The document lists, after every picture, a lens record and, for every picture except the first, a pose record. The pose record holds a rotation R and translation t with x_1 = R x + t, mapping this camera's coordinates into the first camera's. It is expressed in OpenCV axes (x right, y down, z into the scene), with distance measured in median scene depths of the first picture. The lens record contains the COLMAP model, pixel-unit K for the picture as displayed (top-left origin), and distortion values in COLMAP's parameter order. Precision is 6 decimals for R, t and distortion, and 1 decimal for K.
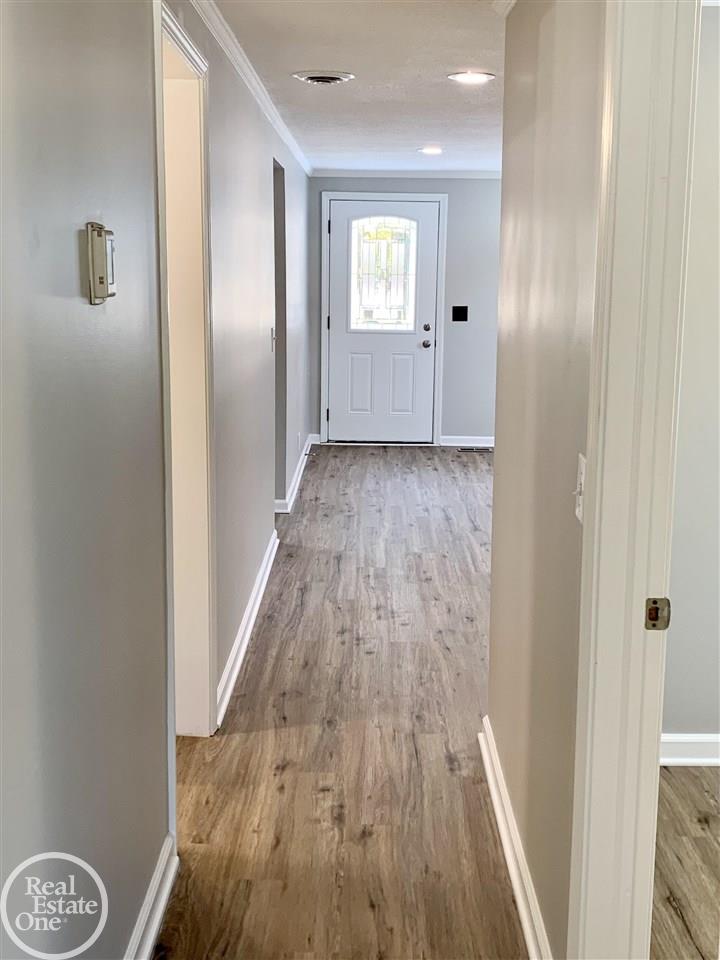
lens RADIAL K [[1151.3, 0, 362.1], [0, 1151.3, 480.8], [0, 0, 1]] dist [0.003460, 0.000000]
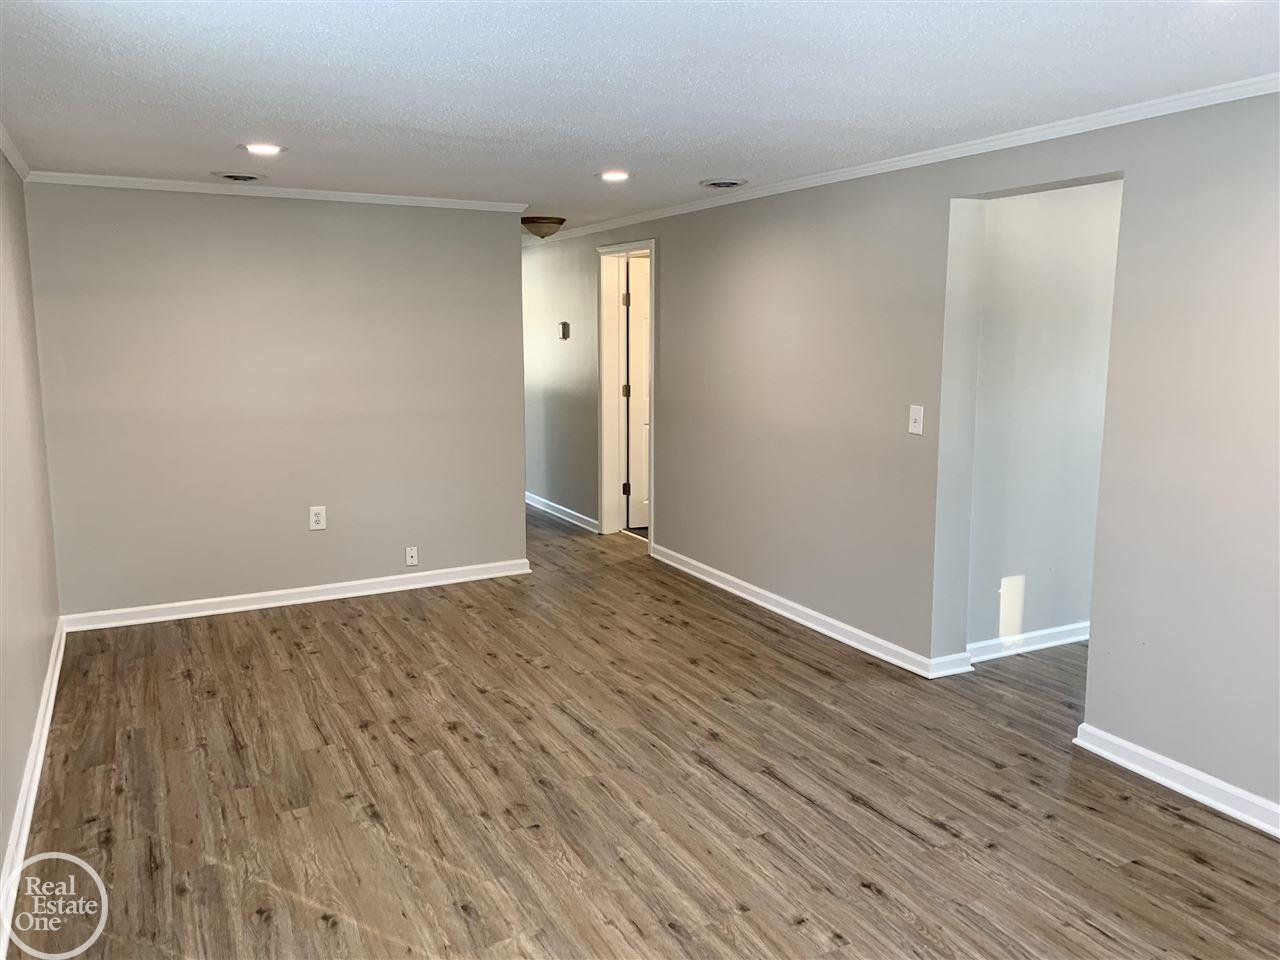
lens RADIAL K [[960.8, 0, 639.4], [0, 960.8, 479.4], [0, 0, 1]] dist [-0.003962, 0.000938]
pose [[-0.885184, 0.066118, -0.460519, 0.502246], [-0.090111, 0.946740, 0.309132, -0.330065], [0.456432, 0.315137, -0.832081, 1.766833]]
